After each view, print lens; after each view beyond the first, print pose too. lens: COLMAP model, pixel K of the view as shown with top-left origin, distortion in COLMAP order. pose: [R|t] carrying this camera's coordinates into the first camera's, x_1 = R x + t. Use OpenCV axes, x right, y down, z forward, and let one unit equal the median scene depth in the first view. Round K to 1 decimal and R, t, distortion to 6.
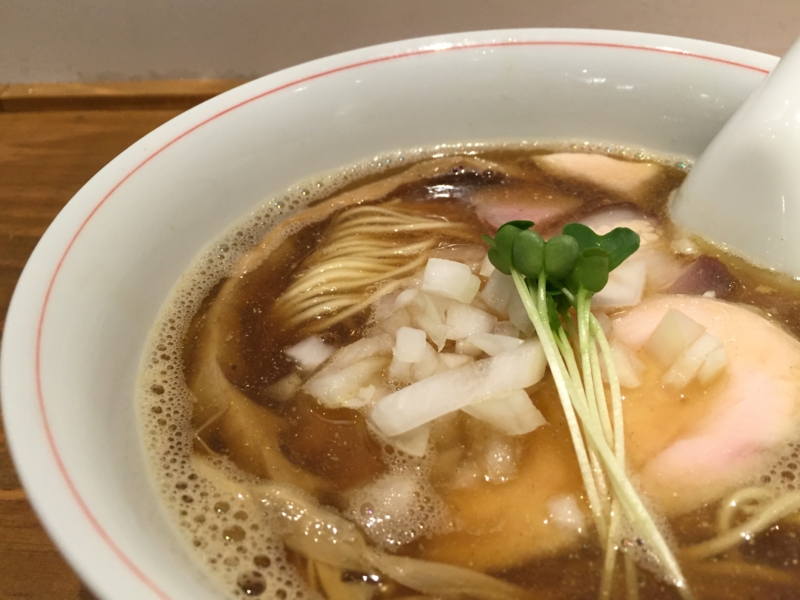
lens RADIAL K [[748.8, 0, 394.7], [0, 748.8, 299.2], [0, 0, 1]] dist [0.065296, -0.101202]
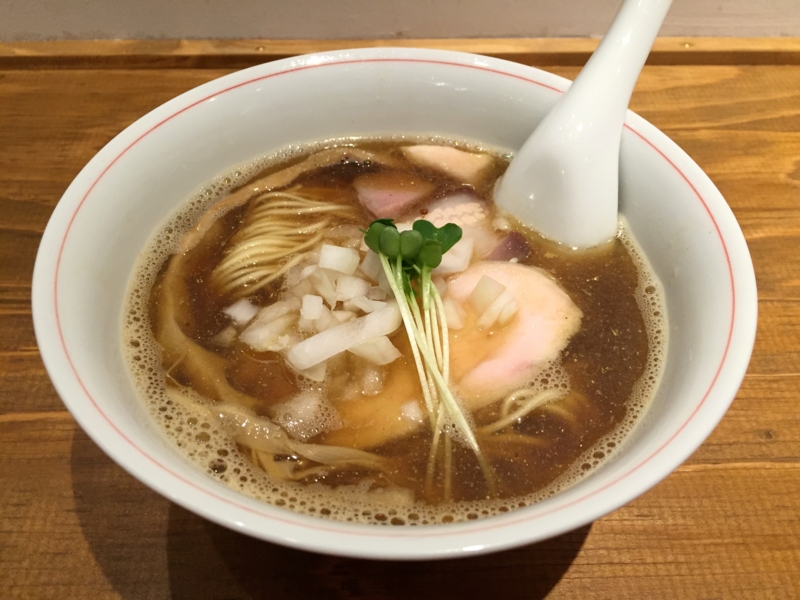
lens RADIAL K [[748.8, 0, 400.6], [0, 748.8, 300.2], [0, 0, 1]] dist [0.065296, -0.101202]
pose [[0.991070, -0.039992, 0.127205, 0.006063], [0.021654, 0.989573, 0.142397, -0.157713], [-0.131574, -0.138371, 0.981602, -0.469922]]
